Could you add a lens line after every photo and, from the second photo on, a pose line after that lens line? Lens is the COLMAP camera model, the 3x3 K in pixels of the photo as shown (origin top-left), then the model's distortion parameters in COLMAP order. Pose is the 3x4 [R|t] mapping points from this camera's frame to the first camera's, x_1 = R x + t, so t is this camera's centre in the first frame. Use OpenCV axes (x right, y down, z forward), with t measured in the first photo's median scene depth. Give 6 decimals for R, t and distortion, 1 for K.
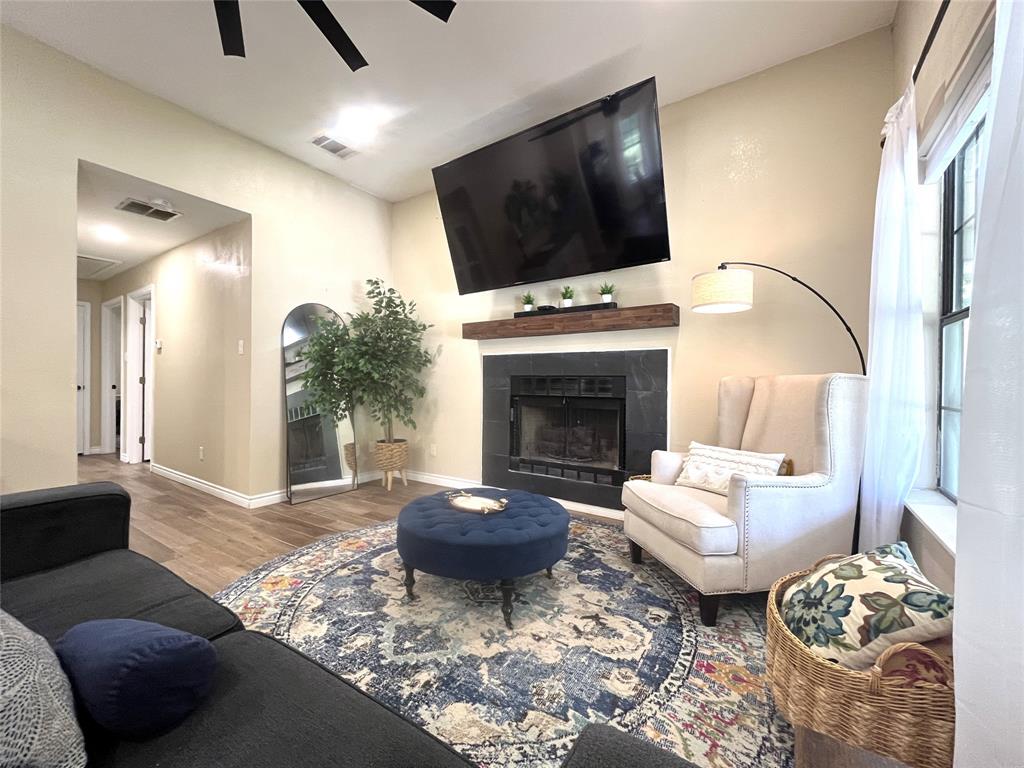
lens RADIAL K [[416.6, 0, 515.3], [0, 416.6, 385.7], [0, 0, 1]] dist [-0.003455, -0.000023]
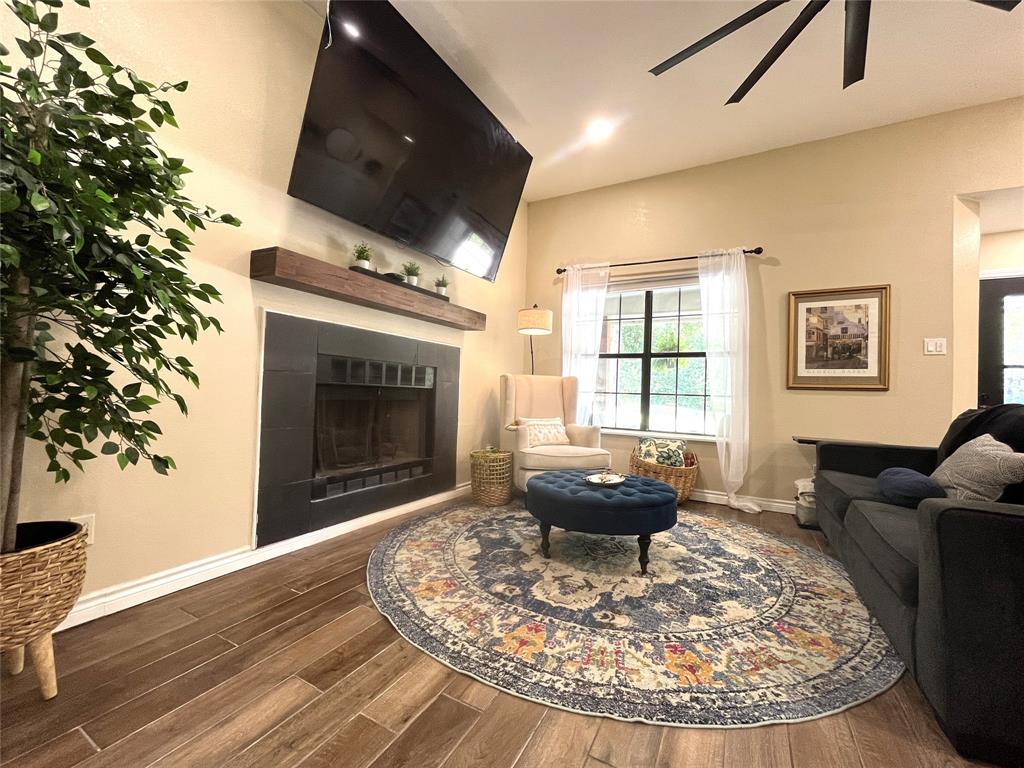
lens RADIAL K [[416.6, 0, 511.6], [0, 416.6, 385.6], [0, 0, 1]] dist [-0.003455, -0.000023]
pose [[-0.075997, 0.006721, 0.997085, -1.043038], [-0.022837, 0.999703, -0.008479, 0.036821], [-0.996847, -0.023415, -0.075820, 1.155803]]
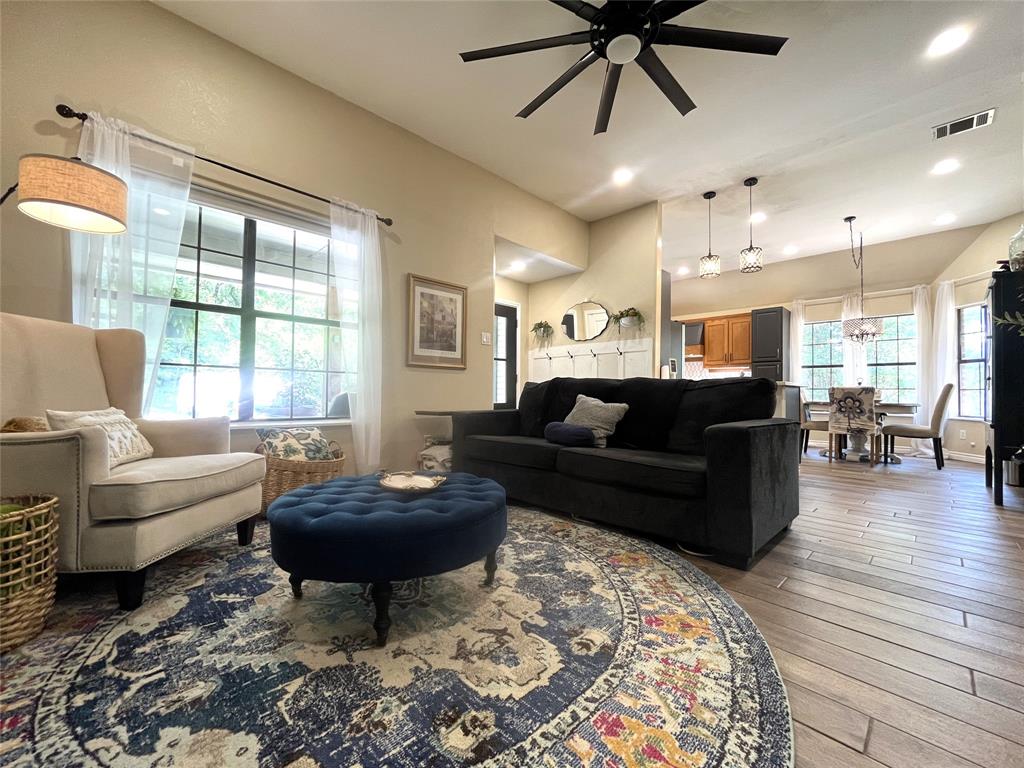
lens RADIAL K [[416.6, 0, 511.5], [0, 416.6, 387.0], [0, 0, 1]] dist [-0.003455, -0.000023]
pose [[-0.977236, -0.016090, 0.211542, -0.378250], [-0.018221, 0.999801, -0.008125, 0.093321], [-0.211369, -0.011794, -0.977335, 1.471825]]
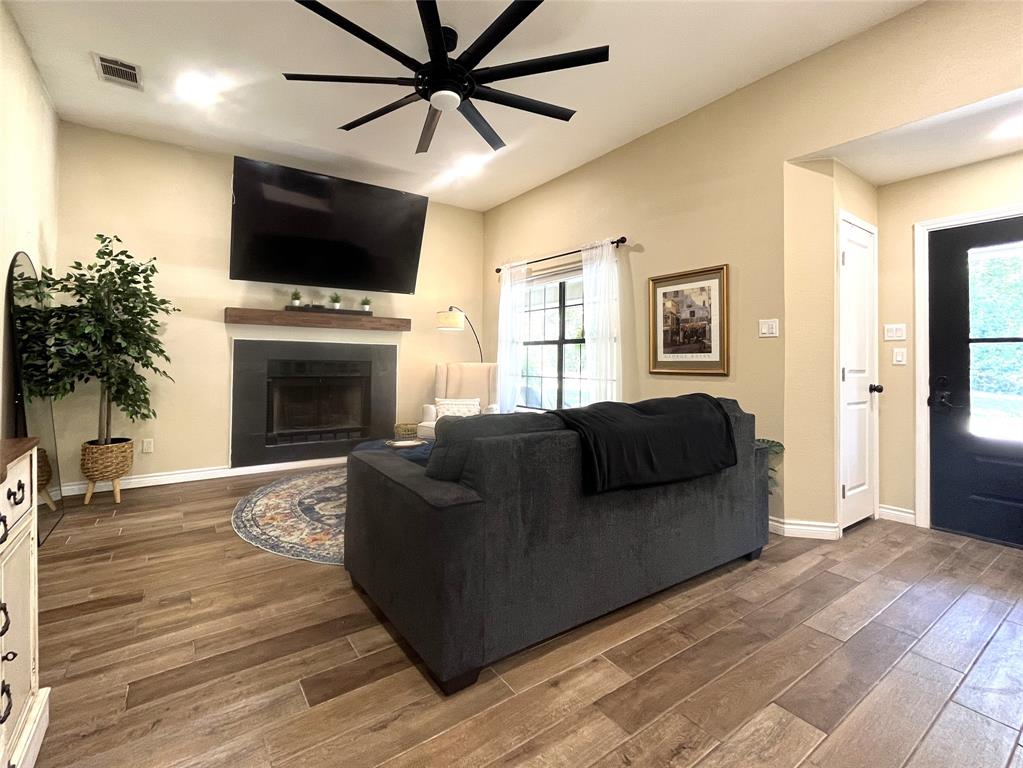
lens RADIAL K [[448.9, 0, 465.1], [0, 448.9, 354.2], [0, 0, 1]] dist [-0.002259, -0.000450]
pose [[0.402808, 0.012592, 0.915198, -1.367967], [0.002090, 0.999890, -0.014677, -0.031000], [-0.915282, 0.007825, 0.402737, 0.075233]]
